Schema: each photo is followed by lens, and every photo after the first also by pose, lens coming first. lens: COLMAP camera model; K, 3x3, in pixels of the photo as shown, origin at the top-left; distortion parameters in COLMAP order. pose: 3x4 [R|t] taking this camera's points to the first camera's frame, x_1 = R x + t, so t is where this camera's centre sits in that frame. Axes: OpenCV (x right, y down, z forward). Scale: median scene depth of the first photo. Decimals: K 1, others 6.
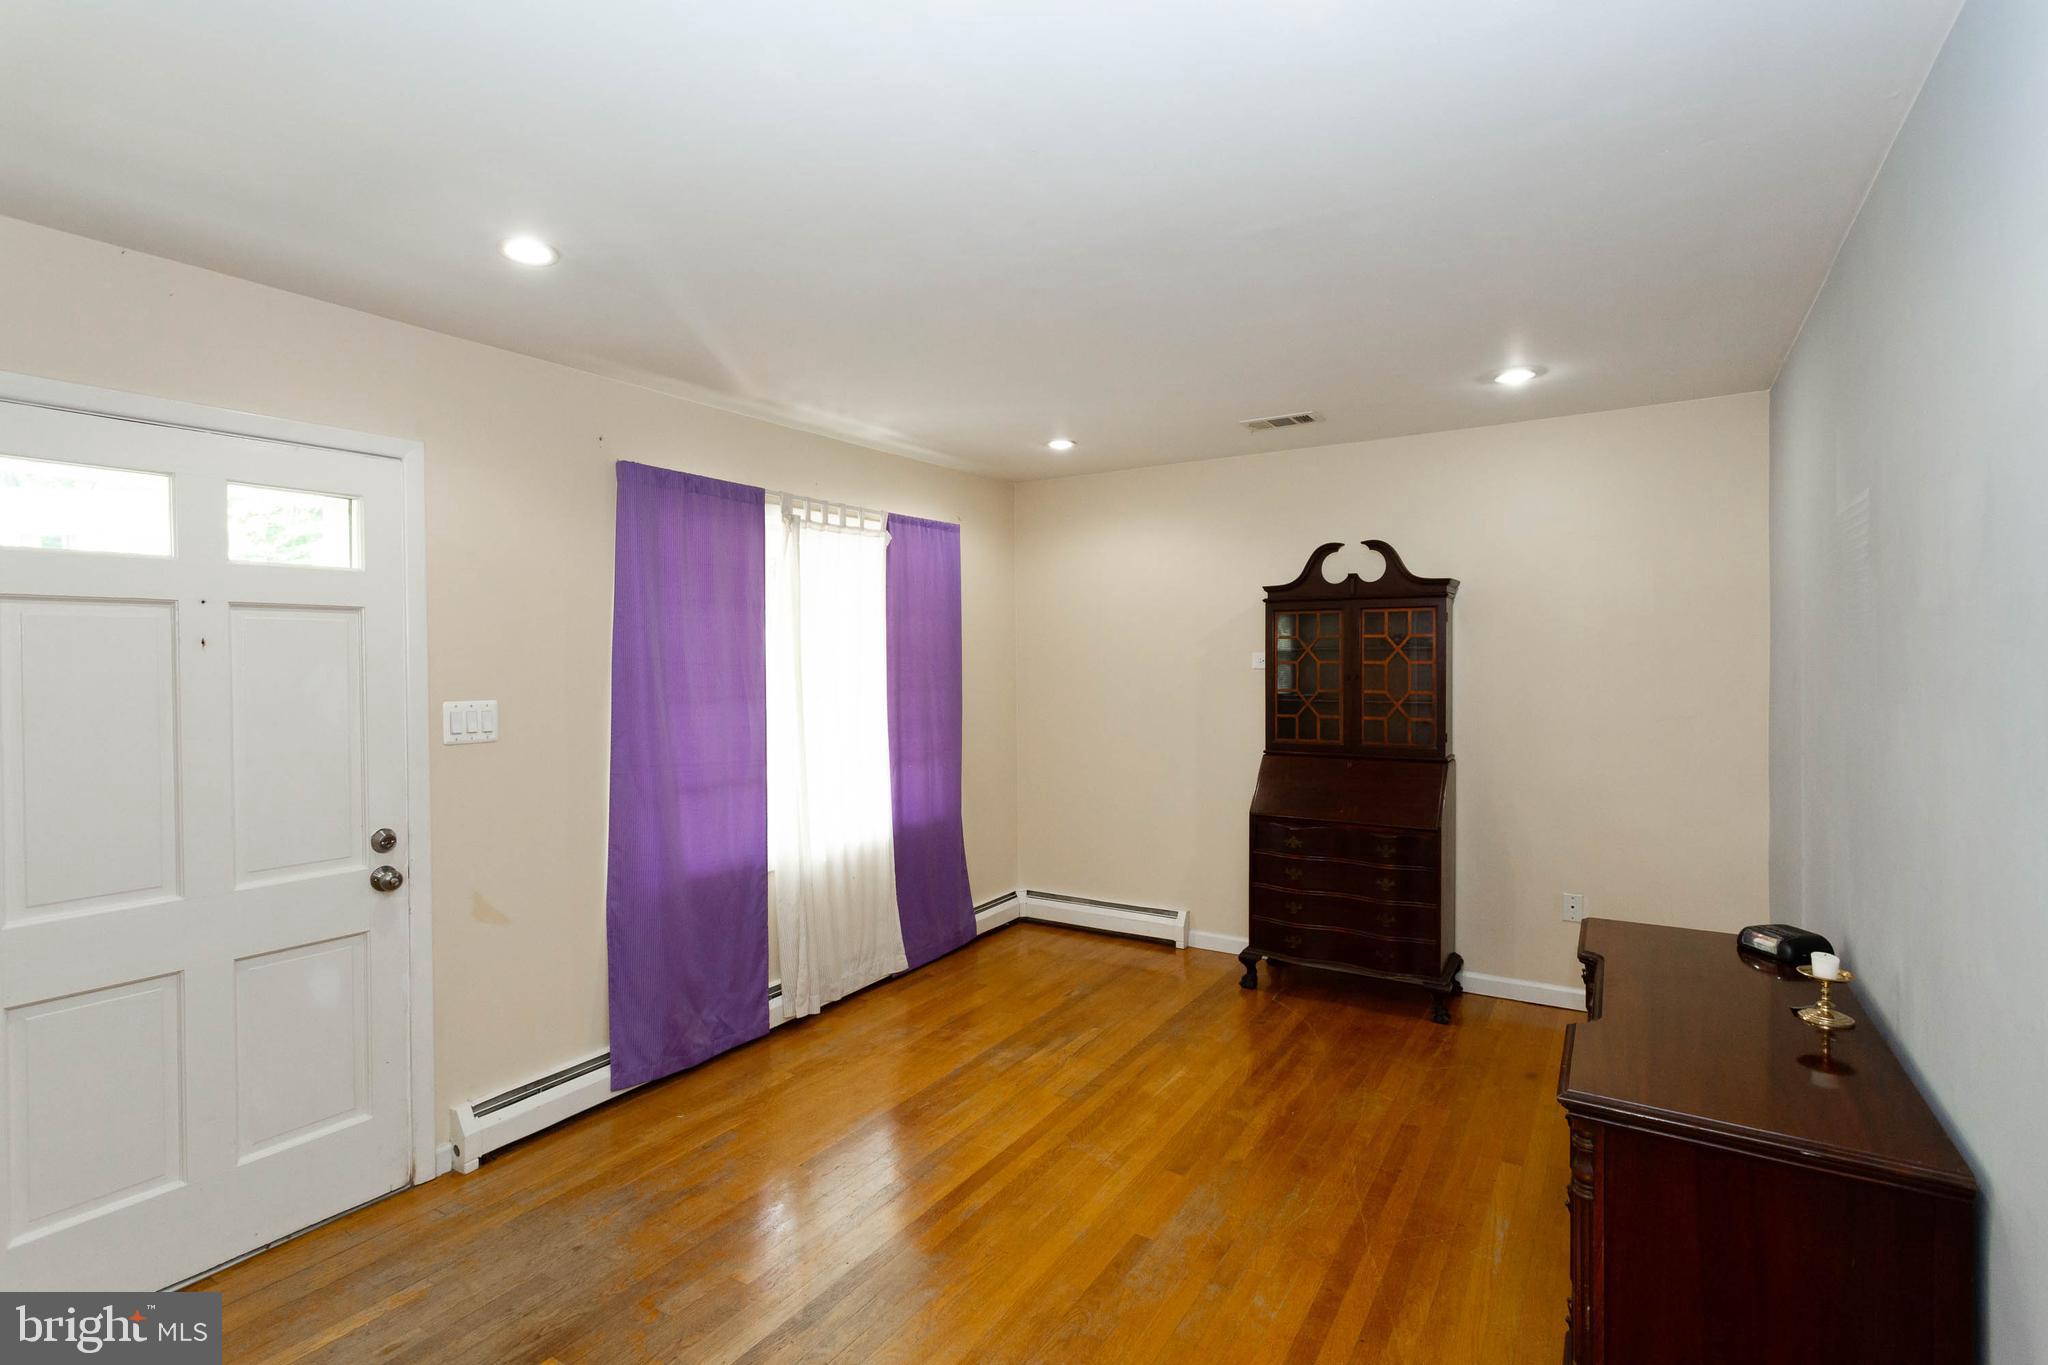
lens RADIAL K [[967.7, 0, 1012.8], [0, 967.7, 667.6], [0, 0, 1]] dist [-0.000597, 0.000139]
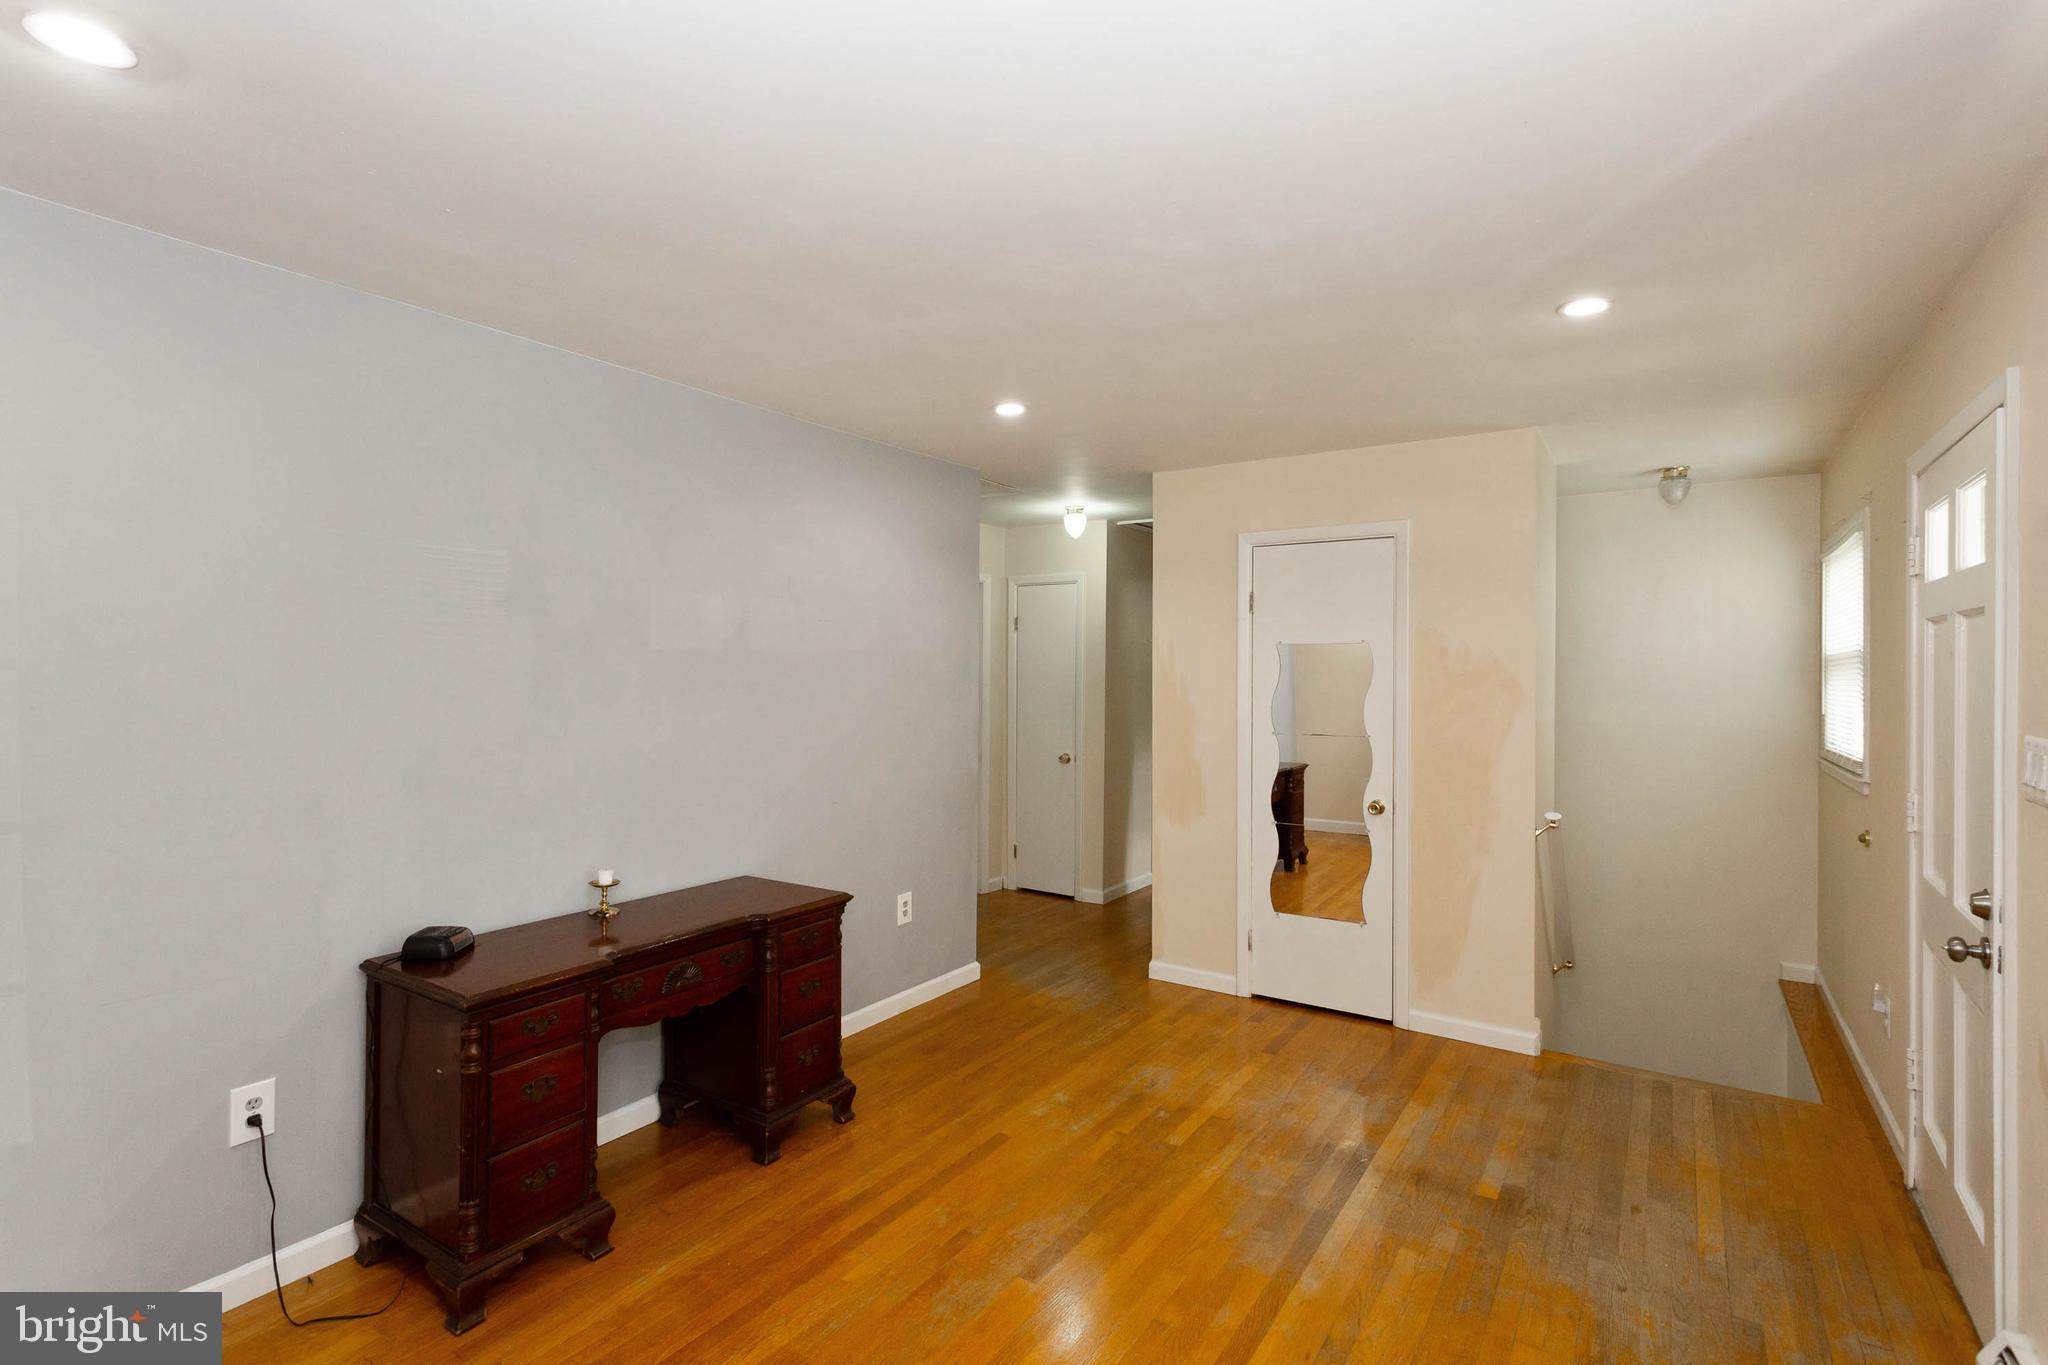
lens RADIAL K [[967.7, 0, 1012.8], [0, 967.7, 667.6], [0, 0, 1]] dist [-0.000597, 0.000139]
pose [[-0.999620, 0.005346, 0.027038, 0.082277], [0.005702, 0.999898, 0.013086, -0.019155], [-0.026965, 0.013235, -0.999549, 1.304928]]
